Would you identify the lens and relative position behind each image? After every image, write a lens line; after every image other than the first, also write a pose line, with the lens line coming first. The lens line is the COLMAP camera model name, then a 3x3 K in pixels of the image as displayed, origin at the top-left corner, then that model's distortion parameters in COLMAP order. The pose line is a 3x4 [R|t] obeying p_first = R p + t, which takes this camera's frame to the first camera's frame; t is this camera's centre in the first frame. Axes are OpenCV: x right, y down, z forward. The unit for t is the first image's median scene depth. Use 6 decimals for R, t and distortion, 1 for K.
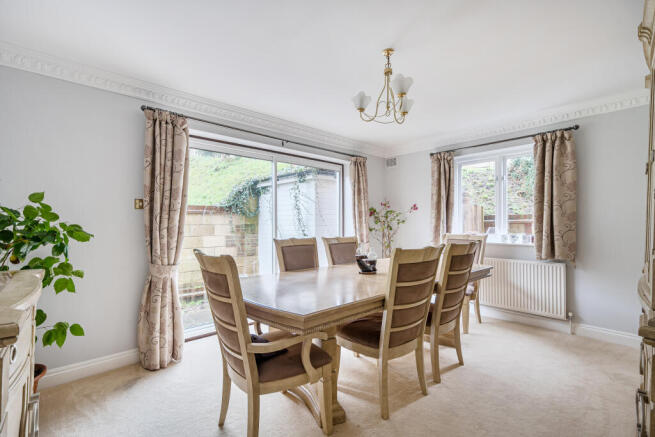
lens RADIAL K [[294.2, 0, 331.9], [0, 294.2, 222.4], [0, 0, 1]] dist [0.002143, 0.000037]
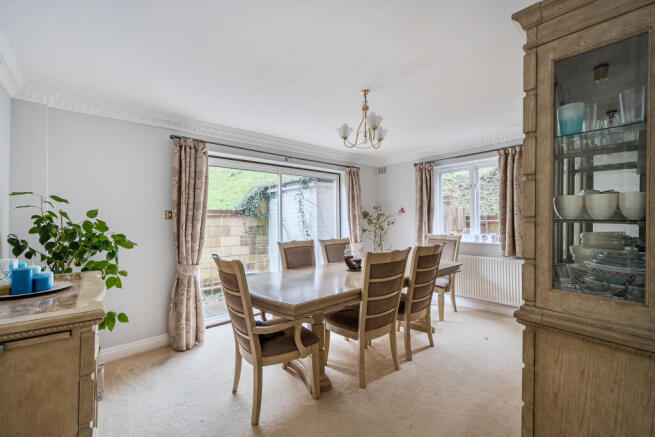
lens RADIAL K [[272.4, 0, 327.7], [0, 272.4, 212.8], [0, 0, 1]] dist [-0.002181, 0.000025]
pose [[0.999122, -0.017454, -0.038075, 0.058370], [0.016450, 0.999513, -0.026519, -0.034536], [0.038519, 0.025869, 0.998923, -0.122887]]
